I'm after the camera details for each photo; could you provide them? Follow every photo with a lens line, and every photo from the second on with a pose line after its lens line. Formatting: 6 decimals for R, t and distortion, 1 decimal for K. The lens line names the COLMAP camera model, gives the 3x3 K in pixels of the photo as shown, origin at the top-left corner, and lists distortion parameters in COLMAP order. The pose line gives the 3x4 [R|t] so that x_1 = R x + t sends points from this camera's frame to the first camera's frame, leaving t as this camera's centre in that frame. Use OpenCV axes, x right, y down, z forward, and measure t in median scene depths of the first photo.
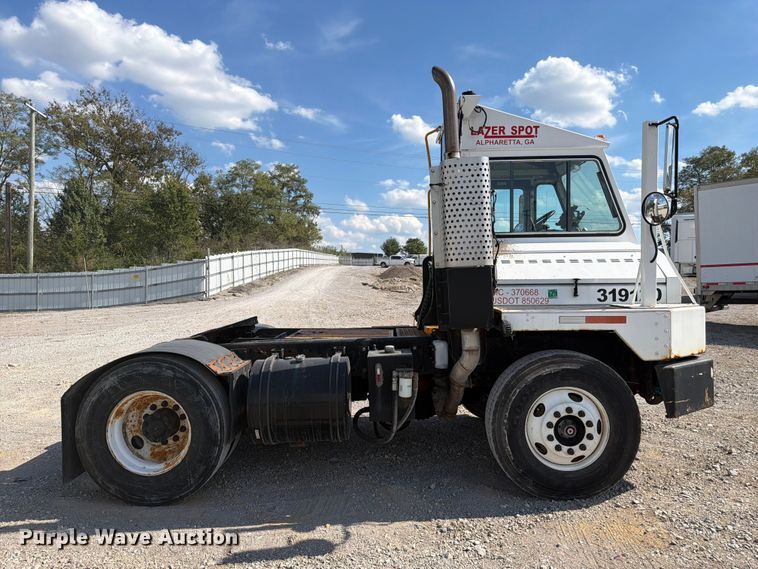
lens RADIAL K [[527.7, 0, 381.3], [0, 527.7, 285.1], [0, 0, 1]] dist [0.090904, -0.144668]
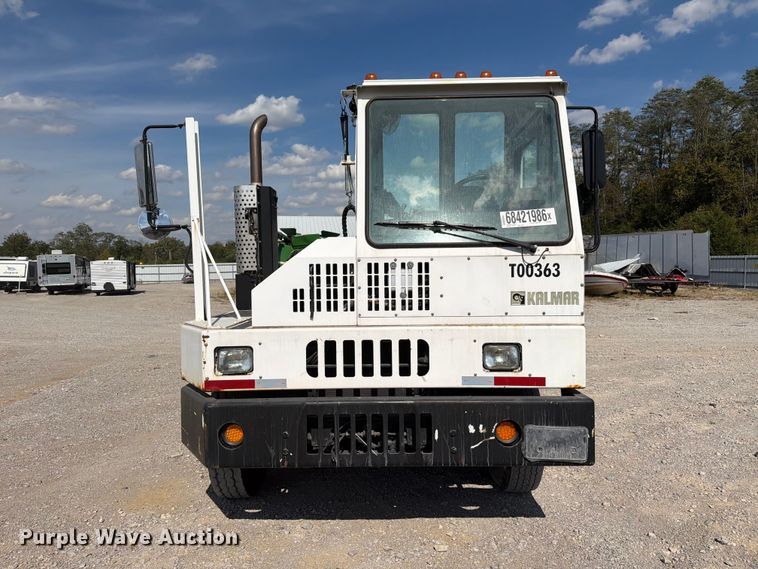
lens RADIAL K [[532.3, 0, 382.9], [0, 532.3, 286.2], [0, 0, 1]] dist [0.076221, -0.108691]
pose [[-0.013335, 0.041892, -0.999033, 1.270134], [0.010899, 0.999069, 0.041748, -0.048708], [0.999852, -0.010332, -0.013779, 1.181692]]
